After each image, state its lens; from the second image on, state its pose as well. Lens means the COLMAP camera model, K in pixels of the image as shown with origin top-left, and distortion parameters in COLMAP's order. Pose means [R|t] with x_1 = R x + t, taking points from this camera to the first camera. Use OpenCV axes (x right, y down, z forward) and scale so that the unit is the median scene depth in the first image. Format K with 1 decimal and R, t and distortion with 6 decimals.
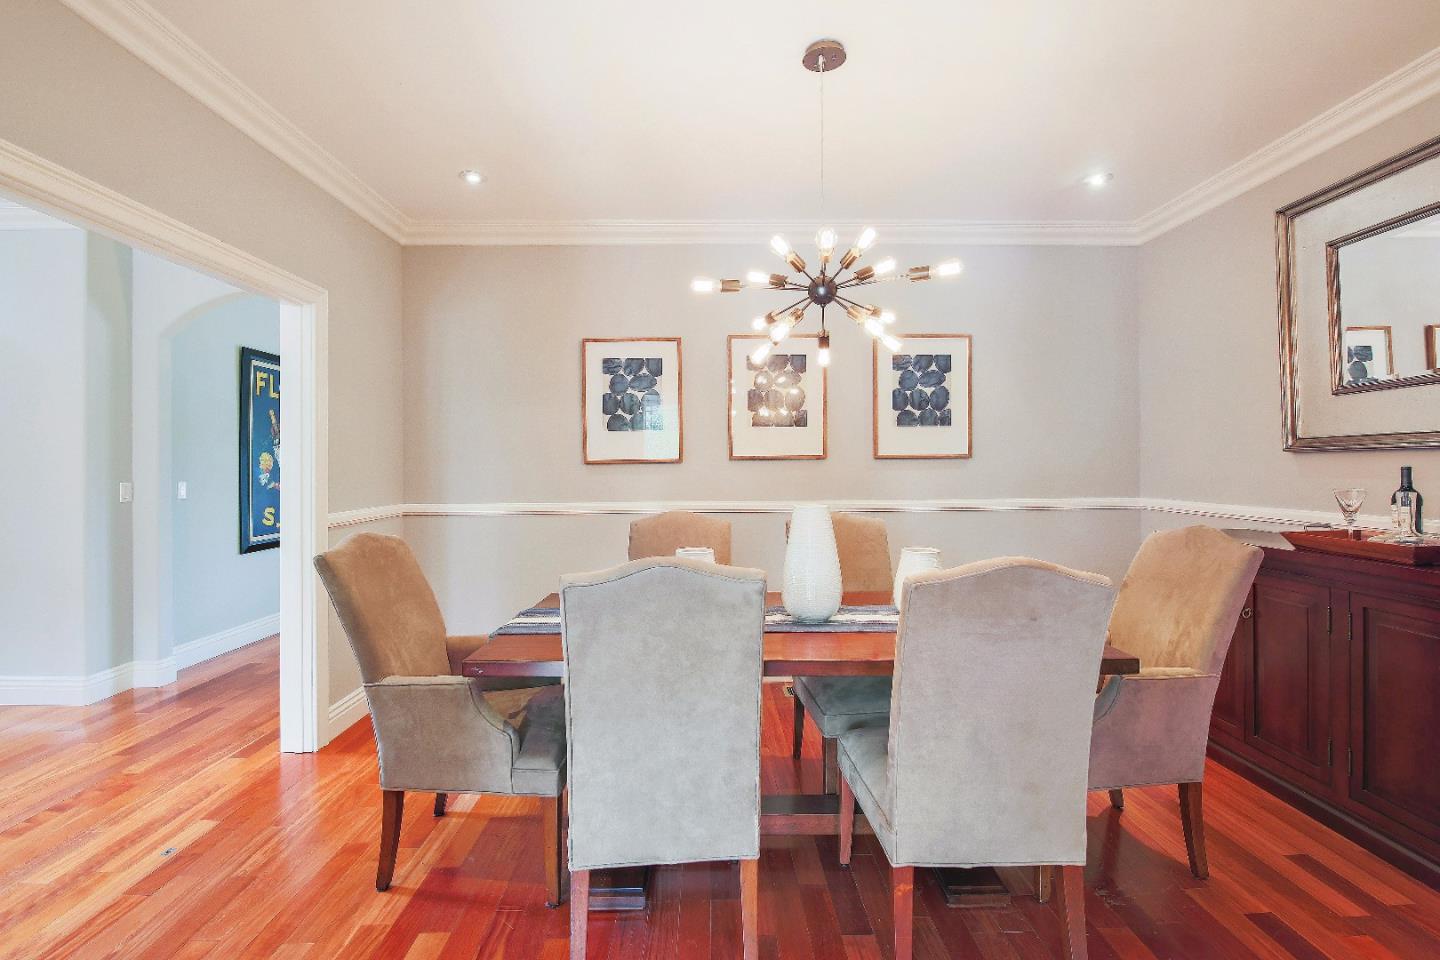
lens RADIAL K [[636.3, 0, 715.5], [0, 636.3, 470.7], [0, 0, 1]] dist [-0.007953, -0.004958]
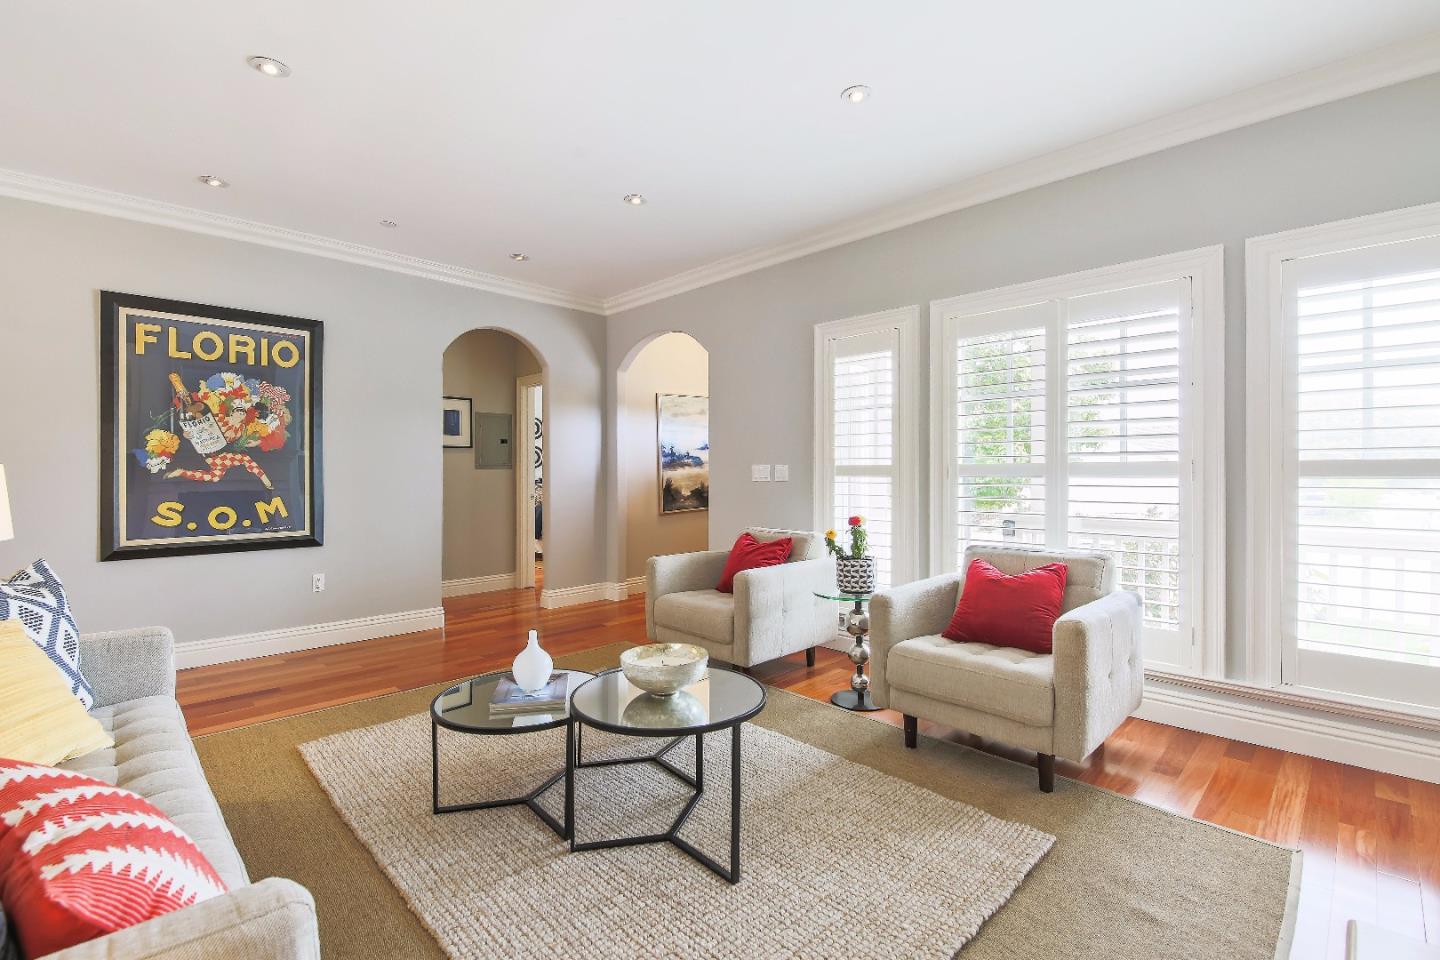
lens RADIAL K [[636.3, 0, 718.3], [0, 636.3, 475.8], [0, 0, 1]] dist [-0.007953, -0.004958]
pose [[0.707399, 0.001310, -0.706814, 0.301070], [-0.004642, 0.999985, -0.002793, 0.025590], [0.706800, 0.005257, 0.707394, 0.939435]]
